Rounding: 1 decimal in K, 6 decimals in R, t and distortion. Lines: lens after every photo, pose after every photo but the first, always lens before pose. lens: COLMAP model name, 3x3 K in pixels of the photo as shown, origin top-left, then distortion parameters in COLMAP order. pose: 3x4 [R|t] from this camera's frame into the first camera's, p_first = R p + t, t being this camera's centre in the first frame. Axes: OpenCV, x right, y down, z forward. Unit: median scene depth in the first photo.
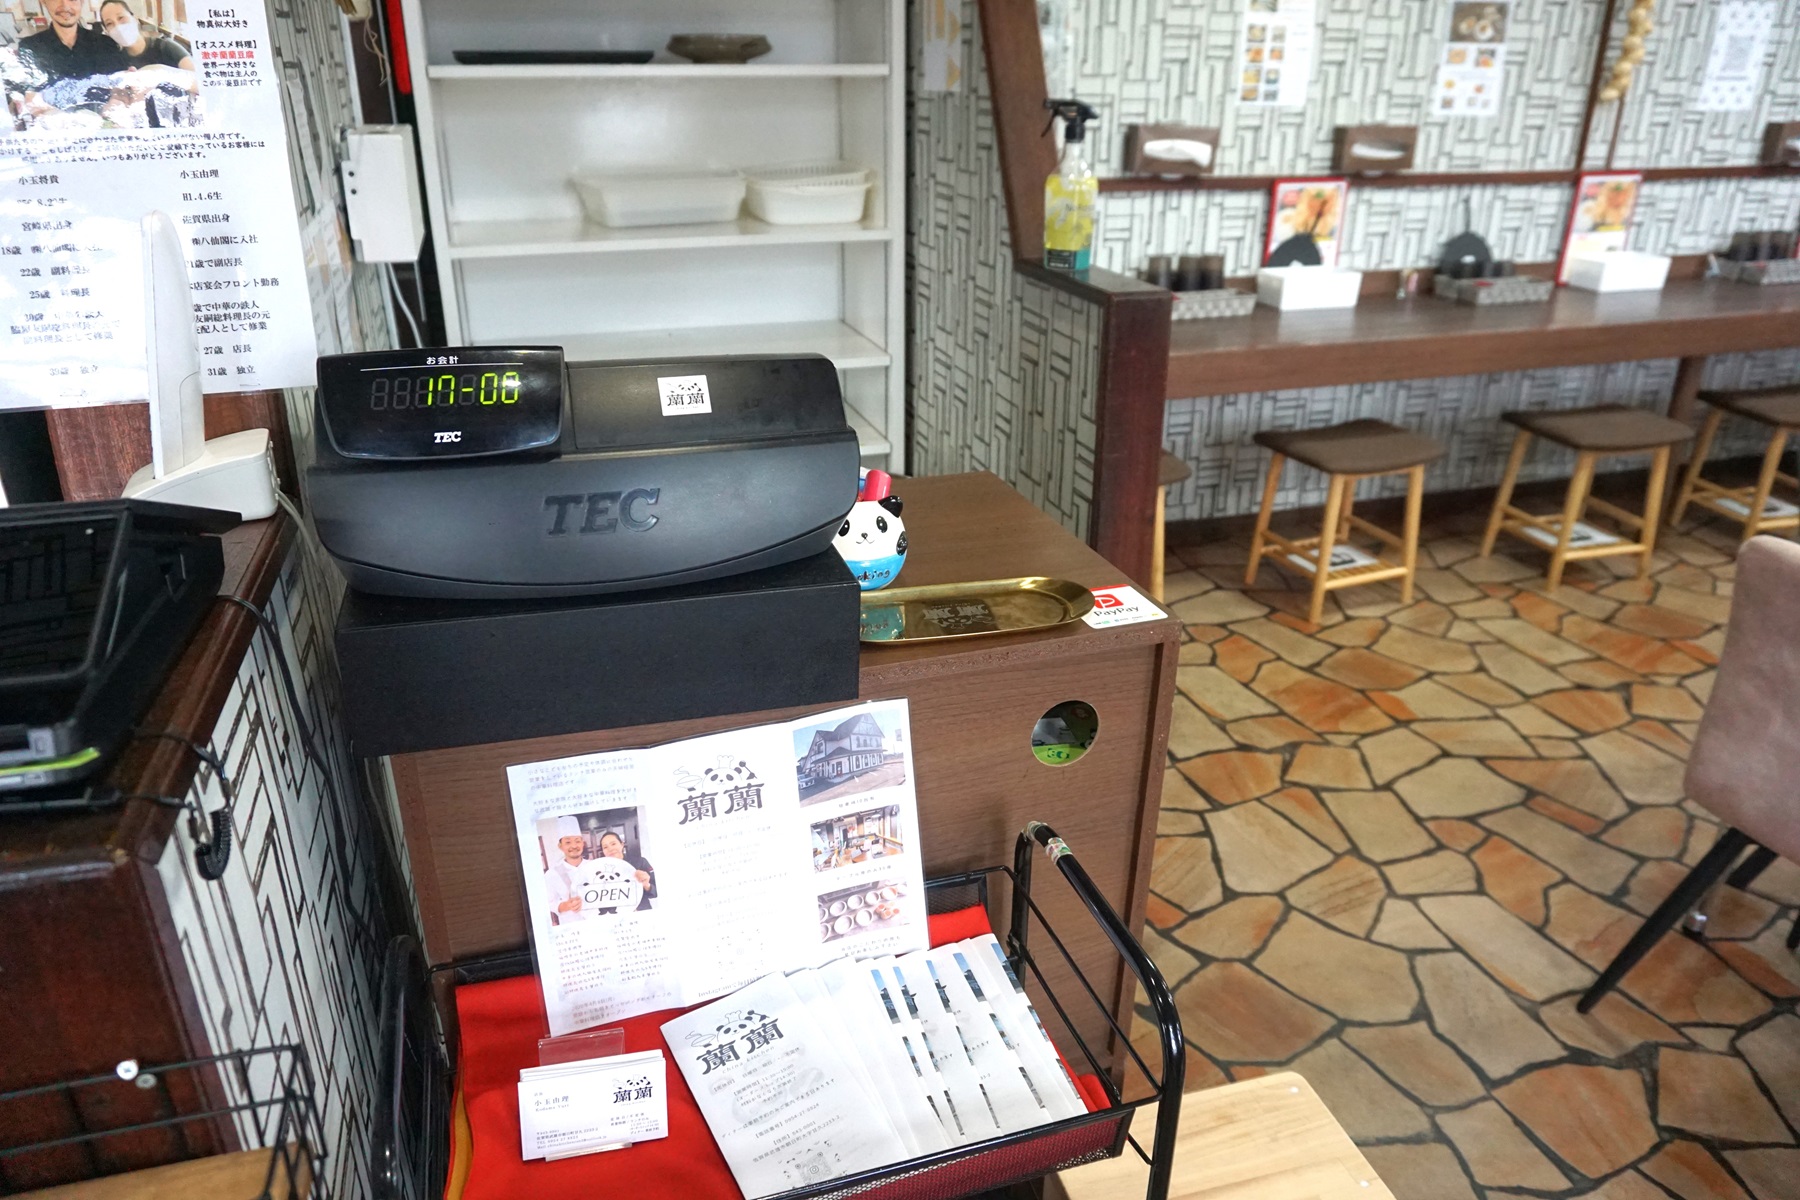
lens RADIAL K [[1213.9, 0, 897.6], [0, 1213.9, 602.2], [0, 0, 1]] dist [-0.060644, 0.025630]
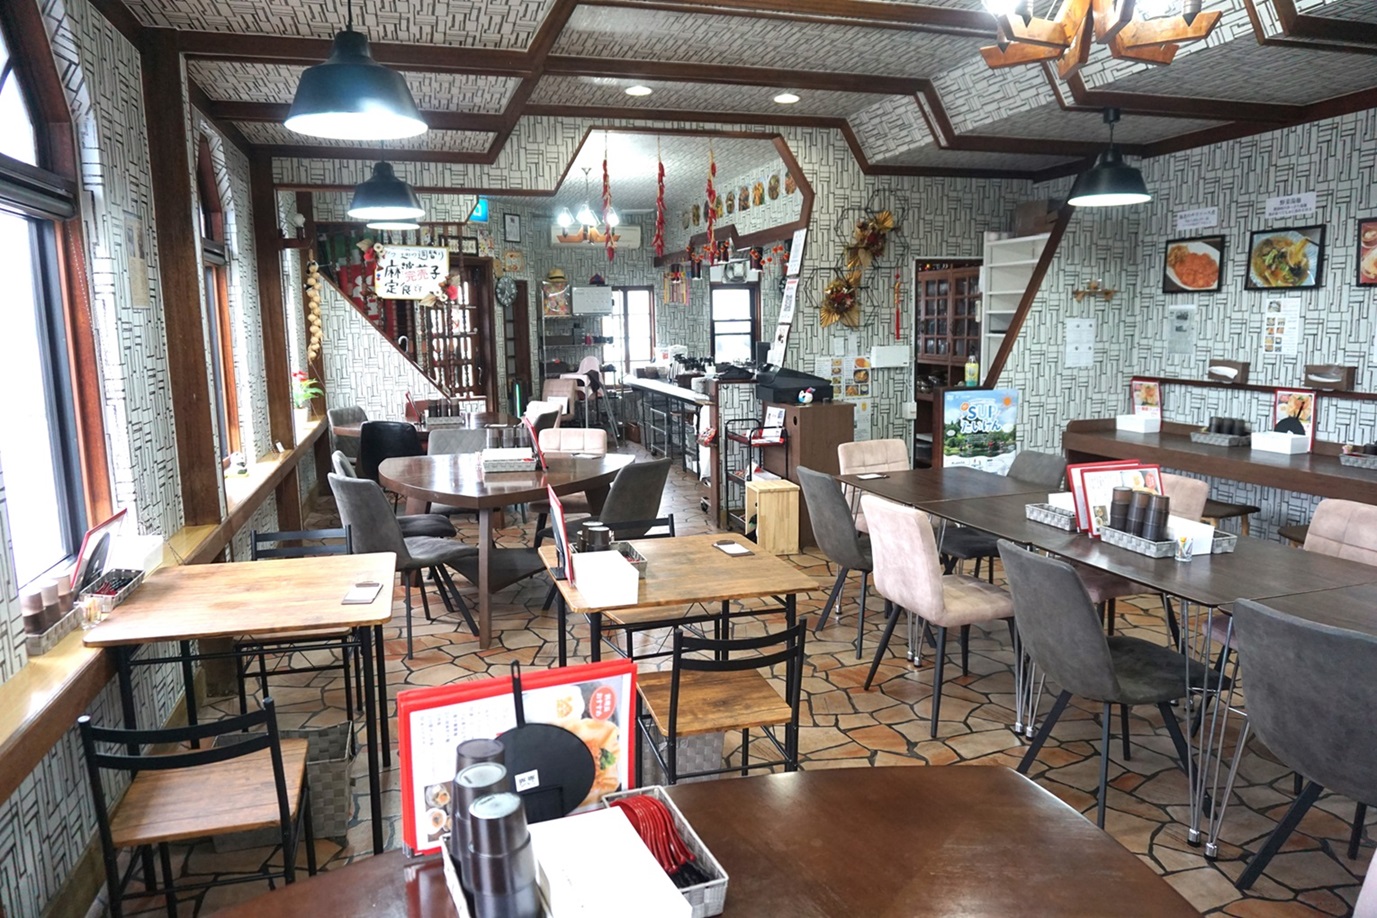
lens RADIAL K [[928.7, 0, 685.2], [0, 928.7, 461.4], [0, 0, 1]] dist [-0.060644, 0.025630]
pose [[-0.009564, 0.153212, -0.988147, 1.898626], [-0.385148, 0.911386, 0.145038, -0.080195], [0.922805, 0.381970, 0.050293, 0.050040]]
